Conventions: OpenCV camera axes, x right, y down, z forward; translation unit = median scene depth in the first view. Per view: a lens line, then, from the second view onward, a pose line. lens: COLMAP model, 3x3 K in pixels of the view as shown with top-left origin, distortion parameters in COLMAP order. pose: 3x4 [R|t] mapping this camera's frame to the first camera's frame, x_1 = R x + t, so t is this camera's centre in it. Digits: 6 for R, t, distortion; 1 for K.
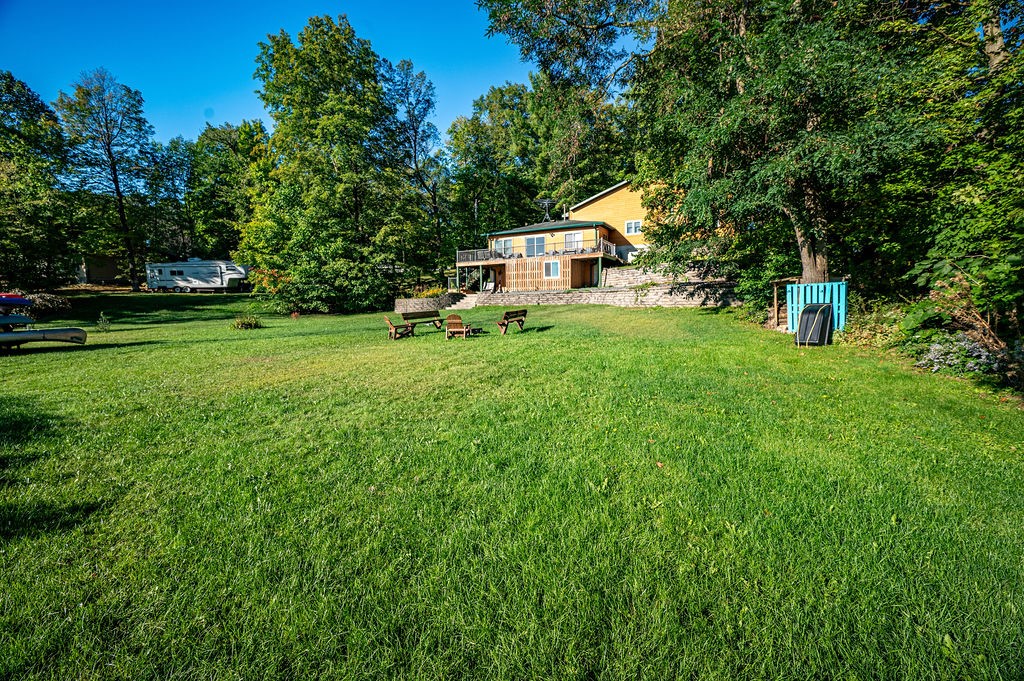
lens RADIAL K [[397.4, 0, 509.3], [0, 397.4, 341.5], [0, 0, 1]] dist [0.000796, 0.000213]
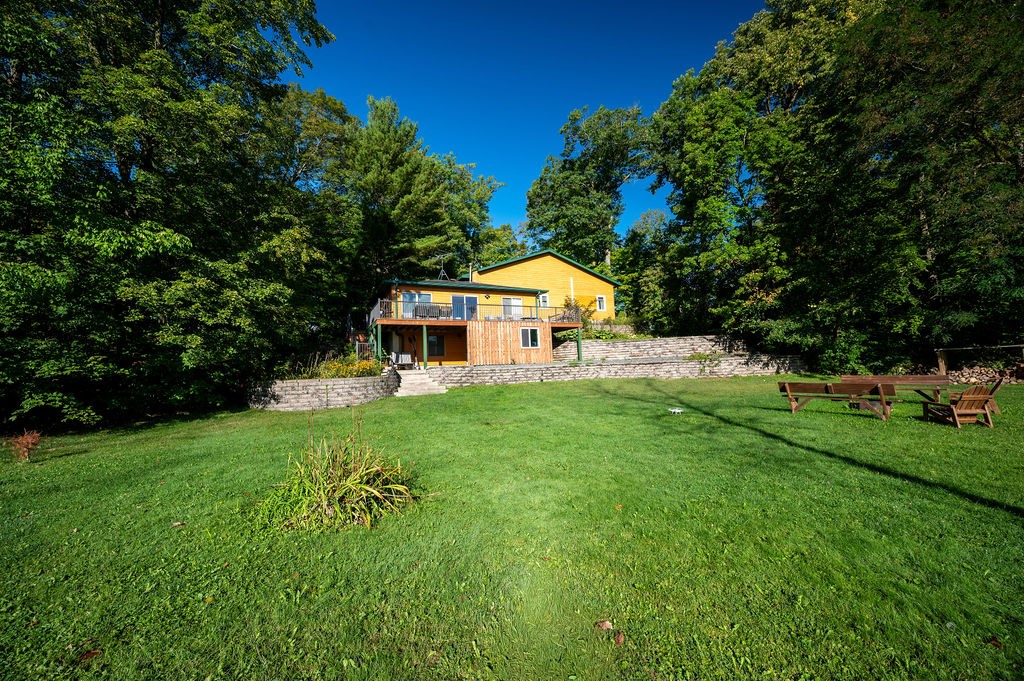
lens RADIAL K [[397.4, 0, 509.3], [0, 397.4, 341.5], [0, 0, 1]] dist [0.000796, 0.000213]
pose [[0.584800, 0.055765, 0.809259, -0.609301], [0.112751, 0.982362, -0.149172, -0.063384], [-0.803303, 0.178480, 0.568198, 0.617821]]
